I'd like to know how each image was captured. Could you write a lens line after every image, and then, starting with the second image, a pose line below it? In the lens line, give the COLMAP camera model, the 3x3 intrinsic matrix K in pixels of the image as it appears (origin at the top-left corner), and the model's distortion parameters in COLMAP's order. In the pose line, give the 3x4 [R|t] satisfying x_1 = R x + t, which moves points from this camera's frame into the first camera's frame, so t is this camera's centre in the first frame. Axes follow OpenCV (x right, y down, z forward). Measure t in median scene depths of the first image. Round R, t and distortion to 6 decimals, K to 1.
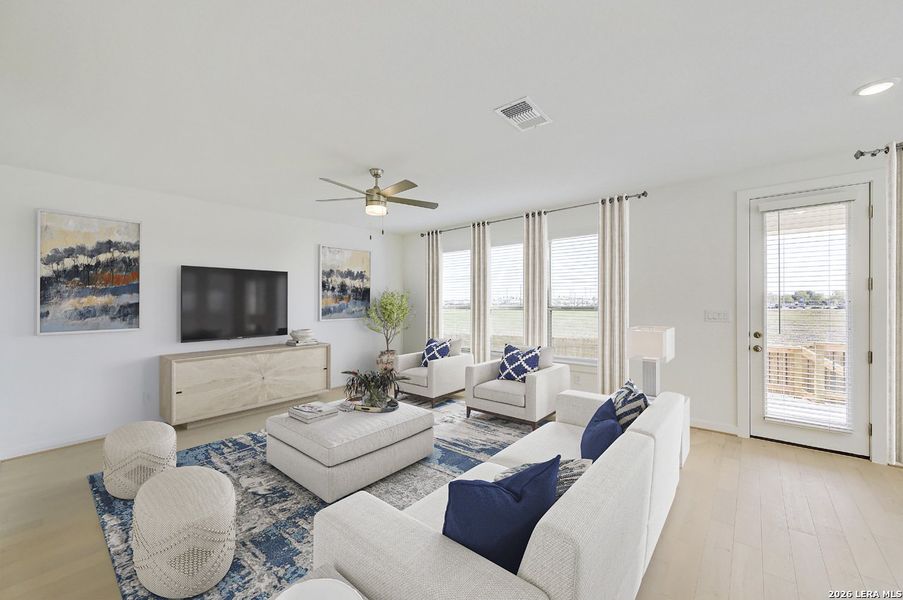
lens RADIAL K [[362.8, 0, 448.3], [0, 362.8, 296.2], [0, 0, 1]] dist [0.000444, 0.000037]
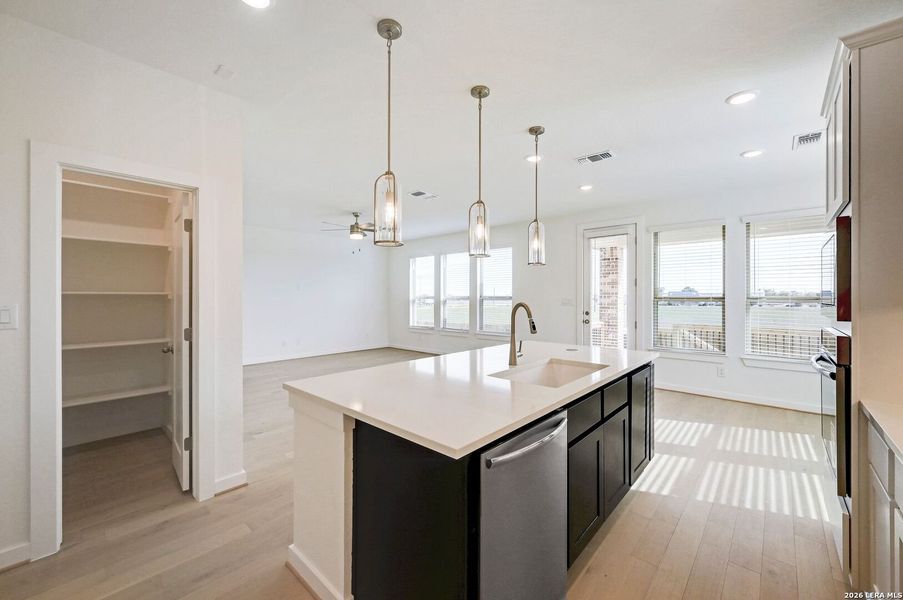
lens RADIAL K [[362.8, 0, 448.3], [0, 362.8, 296.2], [0, 0, 1]] dist [0.000444, 0.000037]
pose [[0.999086, 0.008483, -0.041898, 0.302643], [-0.007931, 0.999880, 0.013328, 0.013767], [0.042006, -0.012983, 0.999033, -0.675628]]
